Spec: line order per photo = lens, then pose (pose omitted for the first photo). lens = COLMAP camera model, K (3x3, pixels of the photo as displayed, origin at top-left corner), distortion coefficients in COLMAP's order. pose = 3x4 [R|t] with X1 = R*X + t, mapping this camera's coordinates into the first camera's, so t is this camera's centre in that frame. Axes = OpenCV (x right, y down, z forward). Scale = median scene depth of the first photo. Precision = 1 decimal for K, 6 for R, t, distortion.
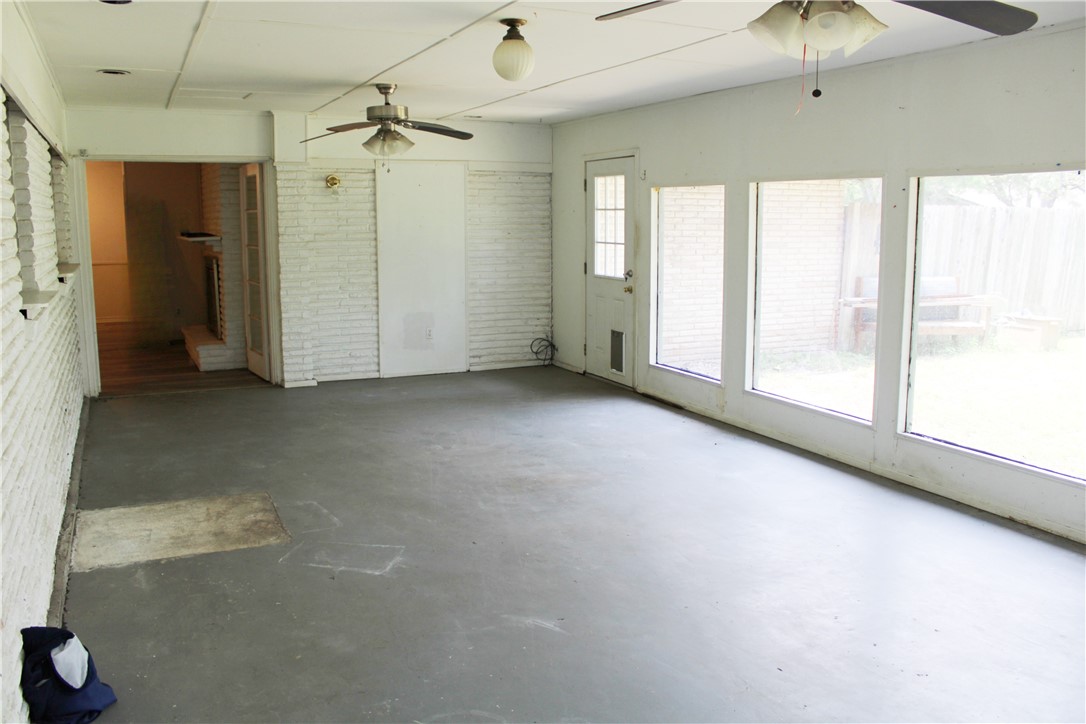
lens RADIAL K [[900.4, 0, 535.9], [0, 900.4, 364.6], [0, 0, 1]] dist [-0.112612, 0.071543]
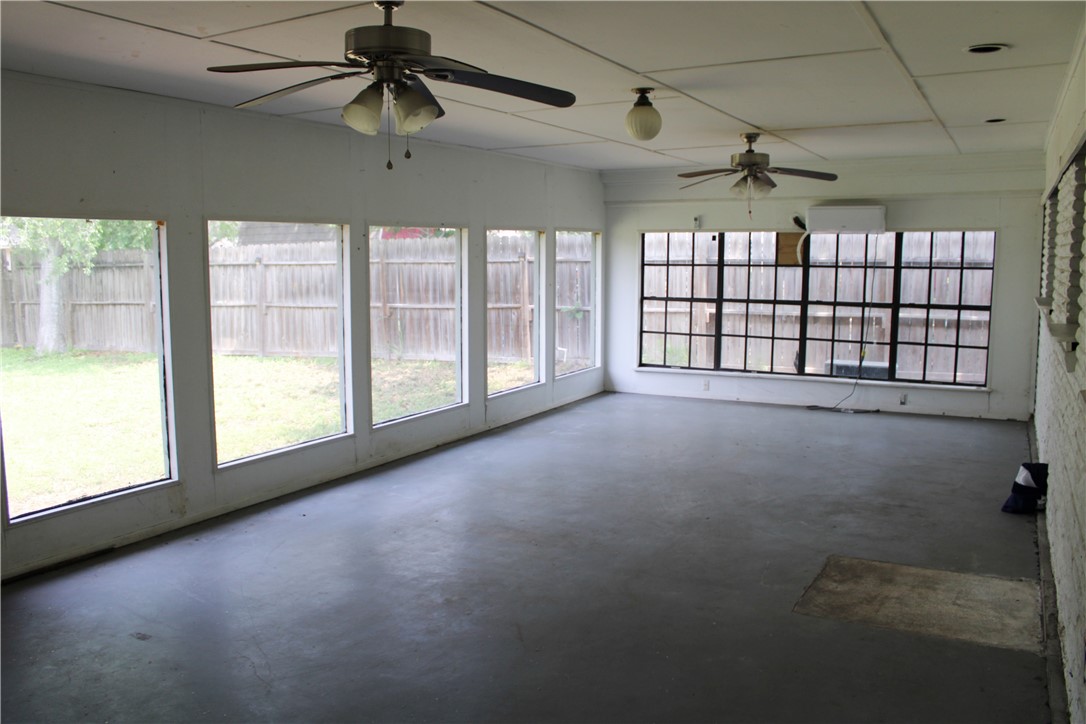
lens RADIAL K [[900.4, 0, 534.3], [0, 900.4, 360.5], [0, 0, 1]] dist [-0.112612, 0.071543]
pose [[-0.588850, -0.088147, 0.803421, -0.864291], [0.137454, 0.968633, 0.207017, -0.289624], [-0.796469, 0.232335, -0.558264, 1.748439]]
